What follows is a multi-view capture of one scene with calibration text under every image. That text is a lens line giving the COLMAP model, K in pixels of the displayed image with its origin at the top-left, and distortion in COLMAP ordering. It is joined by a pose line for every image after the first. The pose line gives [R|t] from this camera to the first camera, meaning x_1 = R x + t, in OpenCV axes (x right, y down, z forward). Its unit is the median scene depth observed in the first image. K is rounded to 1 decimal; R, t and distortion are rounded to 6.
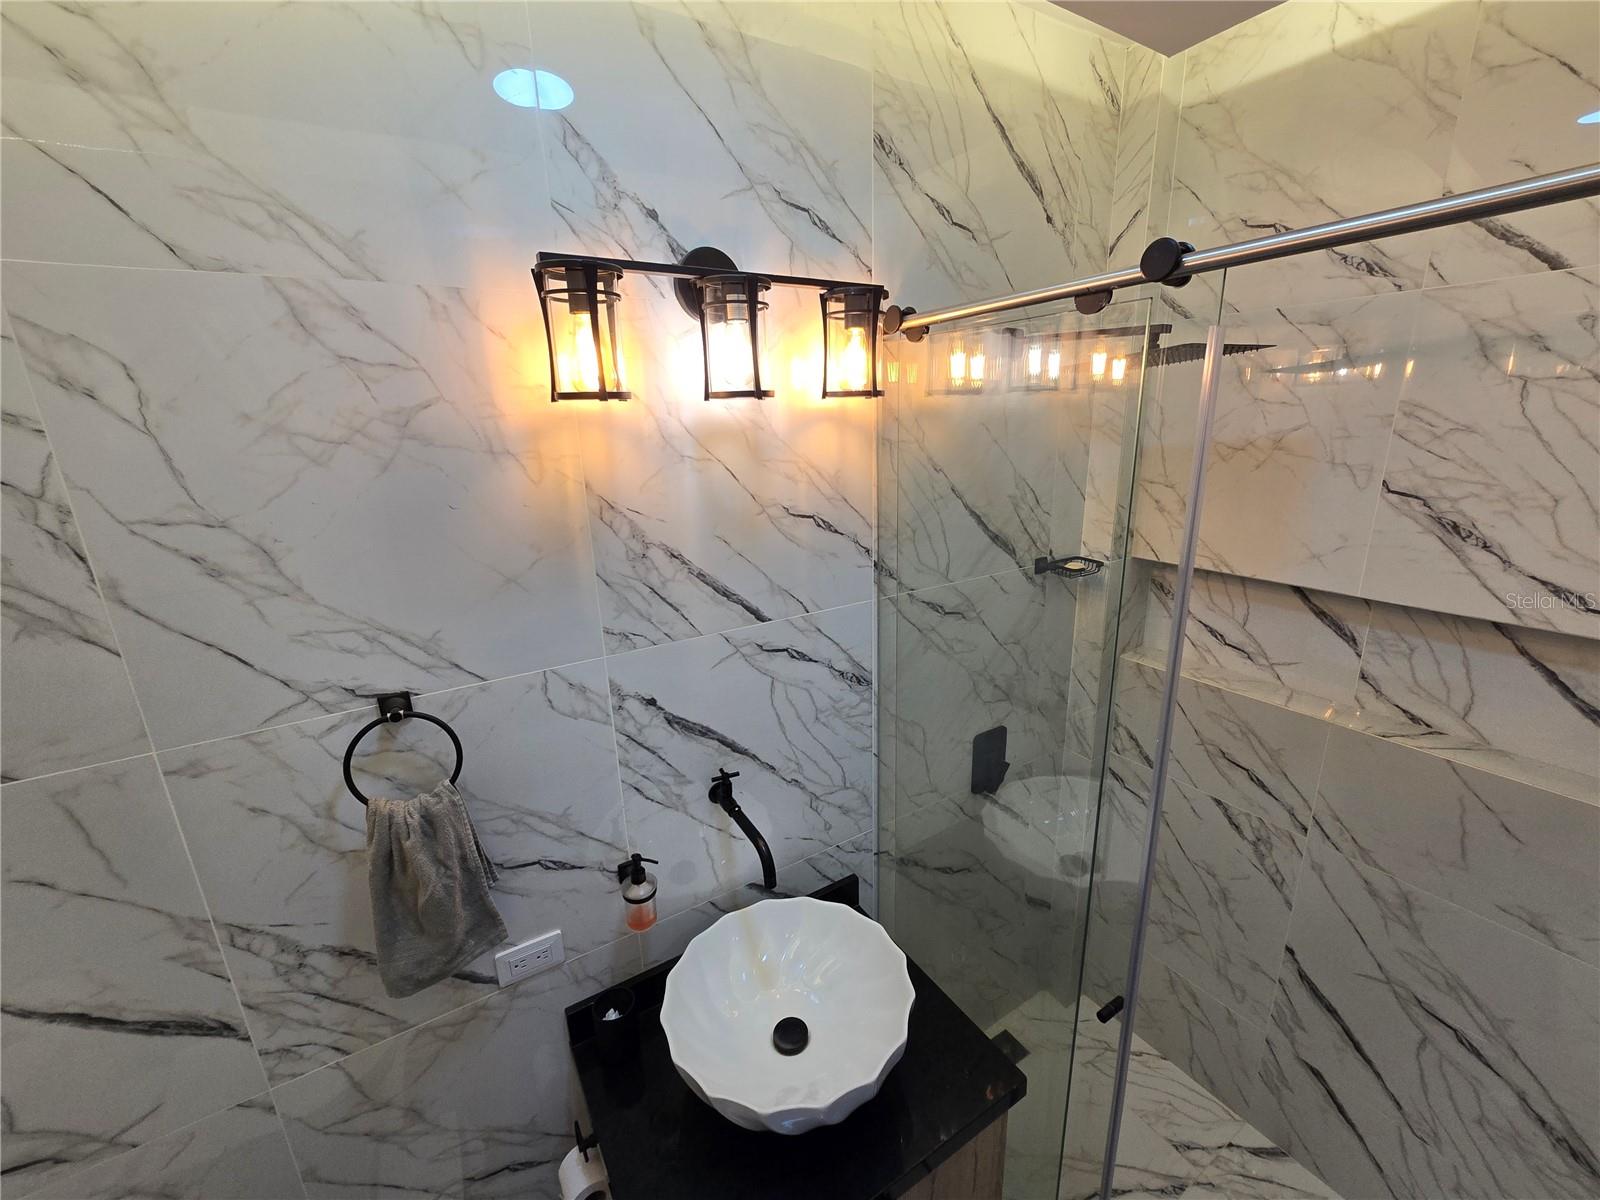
lens RADIAL K [[653.3, 0, 811.7], [0, 653.3, 595.1], [0, 0, 1]] dist [-0.003563, 0.000294]
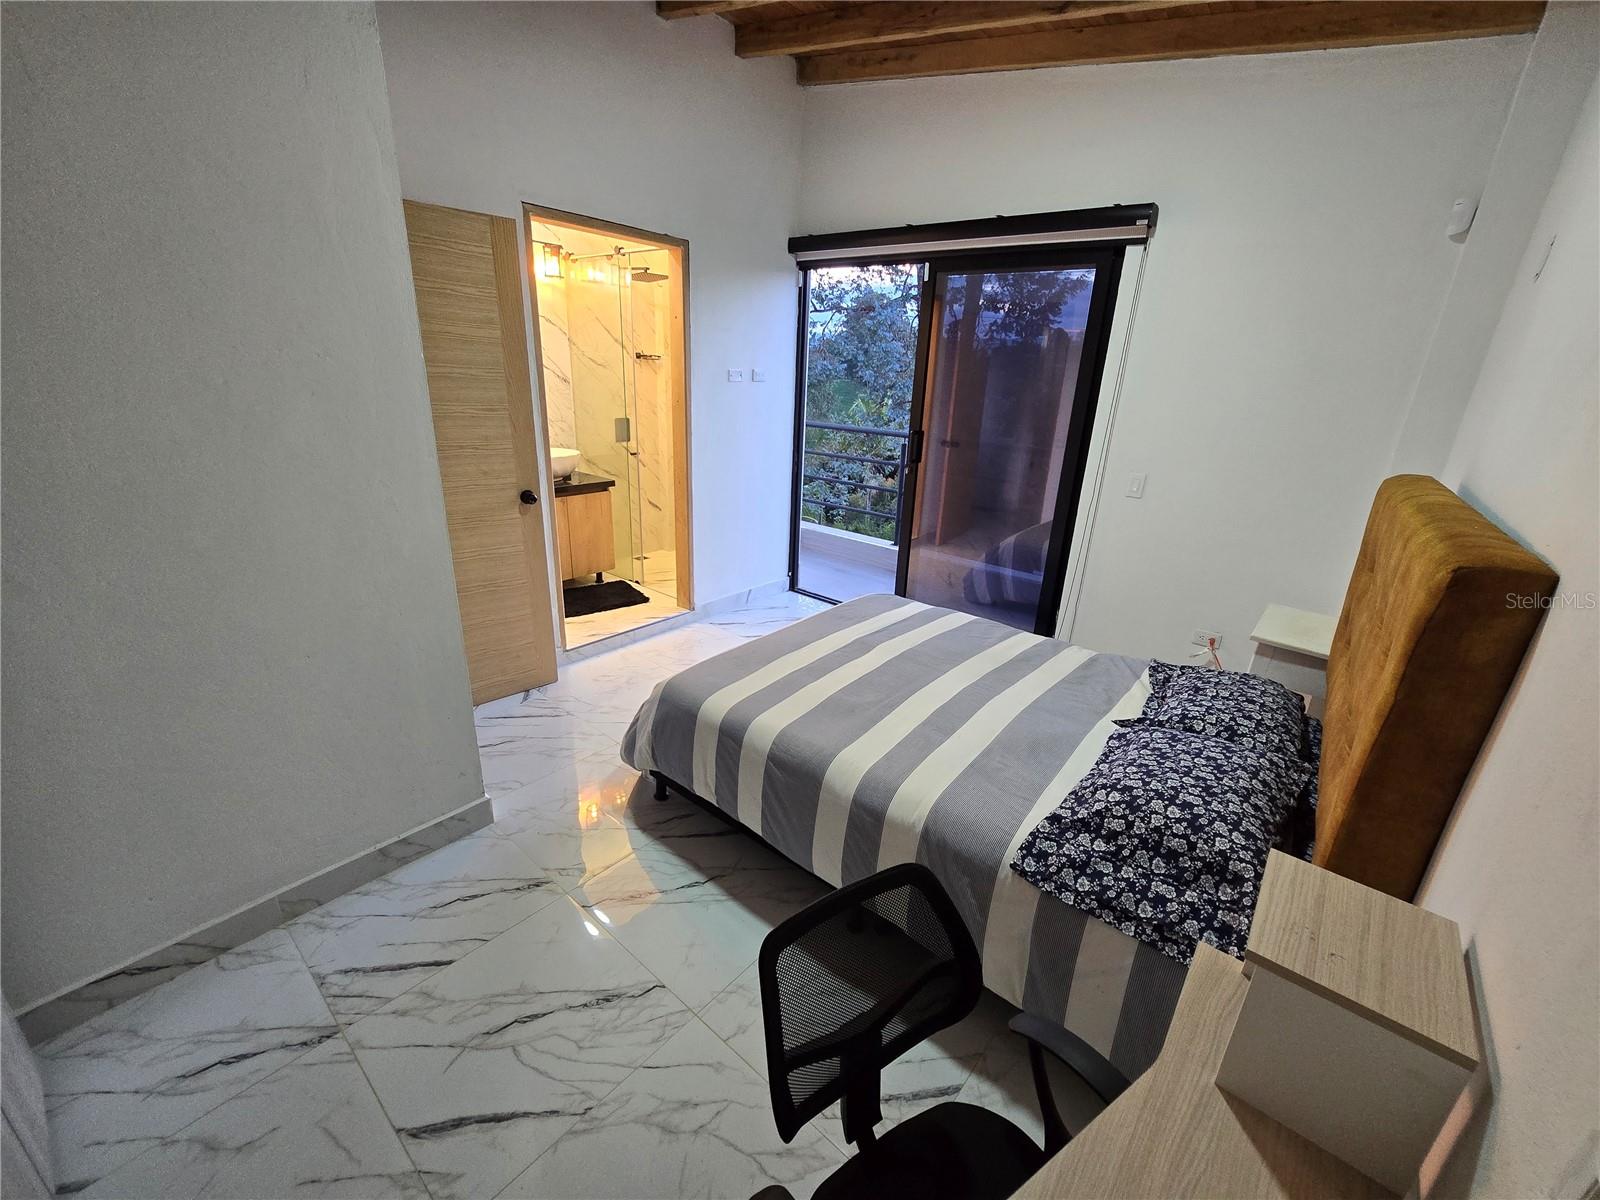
lens RADIAL K [[653.3, 0, 804.4], [0, 653.3, 597.0], [0, 0, 1]] dist [-0.003563, 0.000294]
pose [[0.950484, -0.033135, 0.309003, 0.206275], [0.012160, 0.997504, 0.069560, 1.205142], [-0.310537, -0.062358, 0.948514, -2.901589]]
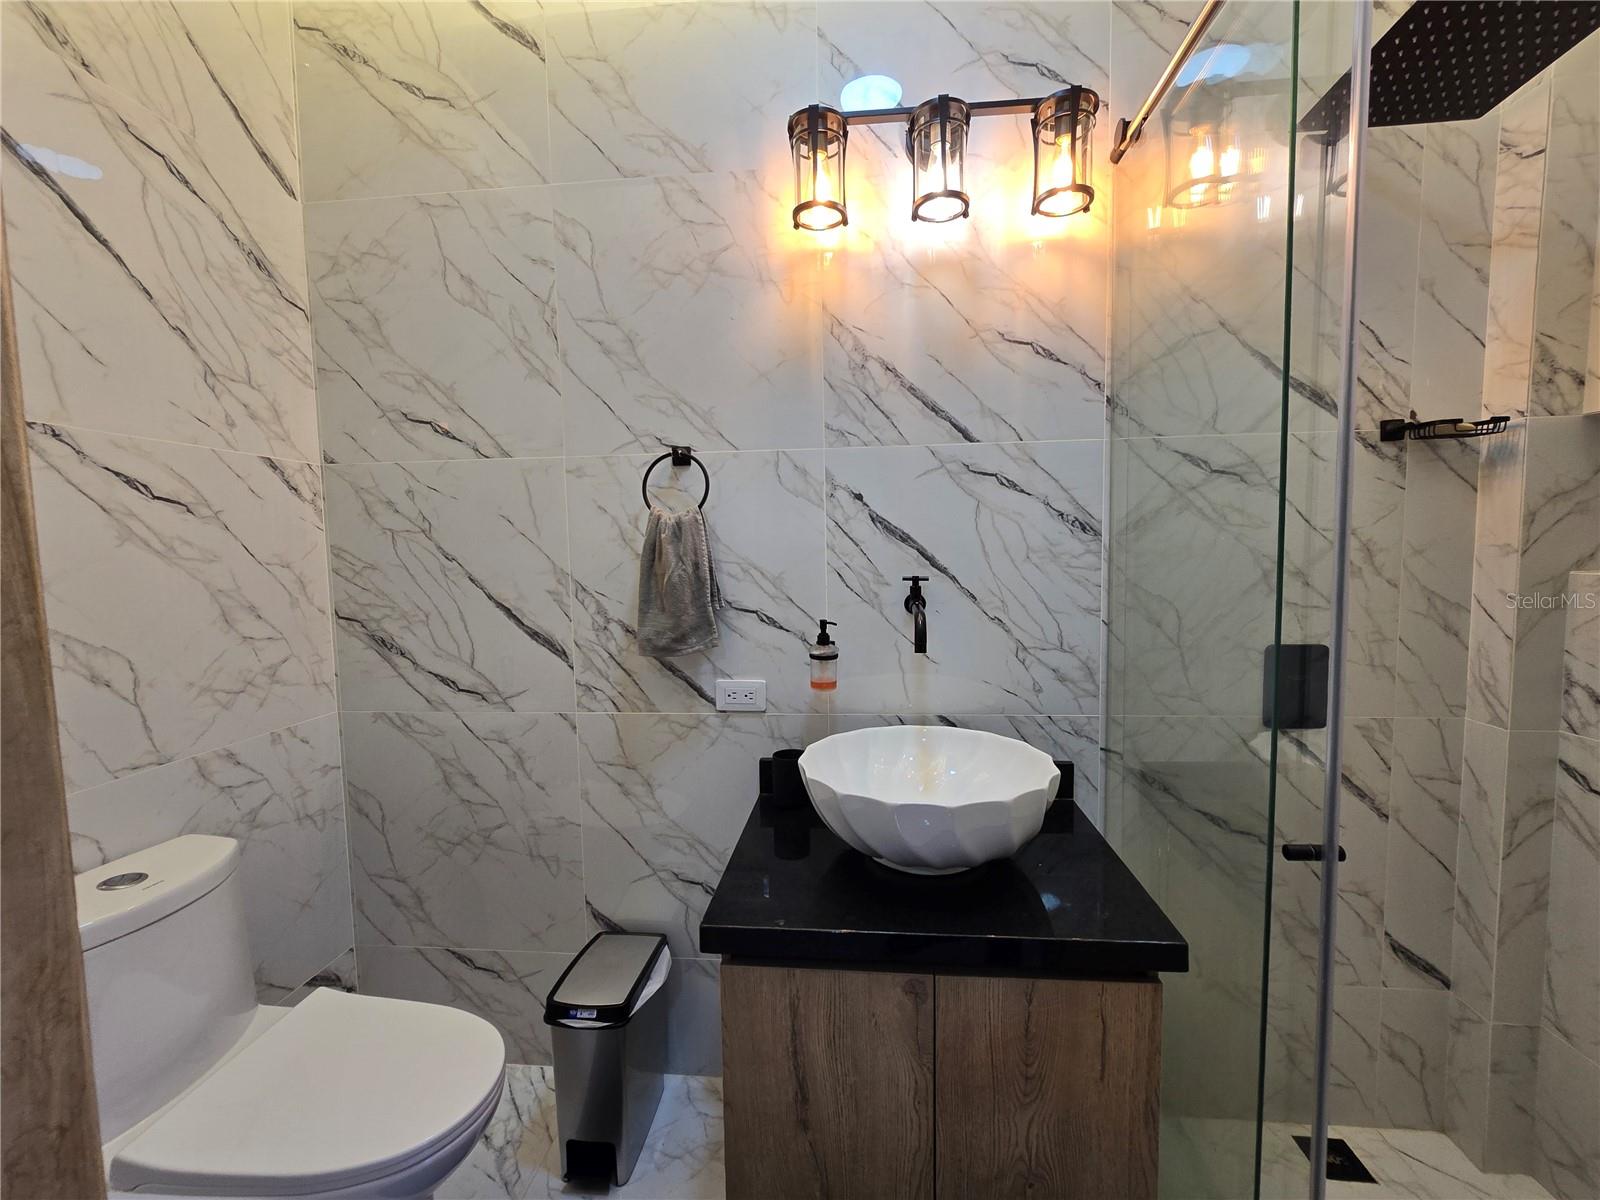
lens RADIAL K [[653.3, 0, 808.7], [0, 653.3, 593.1], [0, 0, 1]] dist [-0.003563, 0.000294]
pose [[0.795646, 0.058999, -0.602882, 0.431717], [-0.169025, 0.977340, -0.127424, 0.537296], [0.581703, 0.203287, 0.787589, 0.067966]]
